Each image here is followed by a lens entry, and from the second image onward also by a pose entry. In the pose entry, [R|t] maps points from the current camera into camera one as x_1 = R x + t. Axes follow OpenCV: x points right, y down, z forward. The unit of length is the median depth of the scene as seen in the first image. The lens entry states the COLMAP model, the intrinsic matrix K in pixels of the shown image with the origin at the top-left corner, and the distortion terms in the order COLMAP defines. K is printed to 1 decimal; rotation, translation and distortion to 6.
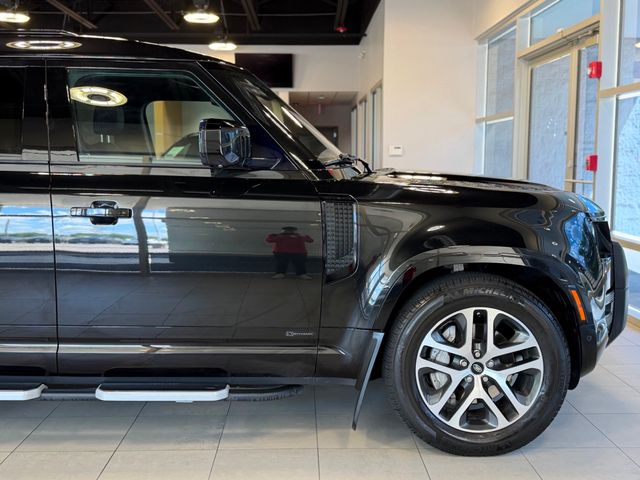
lens RADIAL K [[732.8, 0, 320.0], [0, 732.8, 240.0], [0, 0, 1]] dist [0.160277, -0.440418]
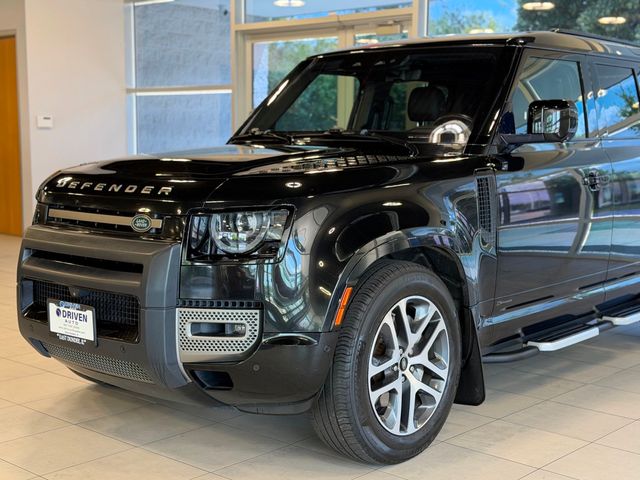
lens RADIAL K [[933.5, 0, 320.0], [0, 933.5, 240.0], [0, 0, 1]] dist [0.094178, -0.157867]
pose [[0.683115, -0.071309, 0.726821, -0.451981], [0.068915, 0.997075, 0.033053, -0.005511], [-0.727052, 0.027509, 0.686031, 0.074246]]
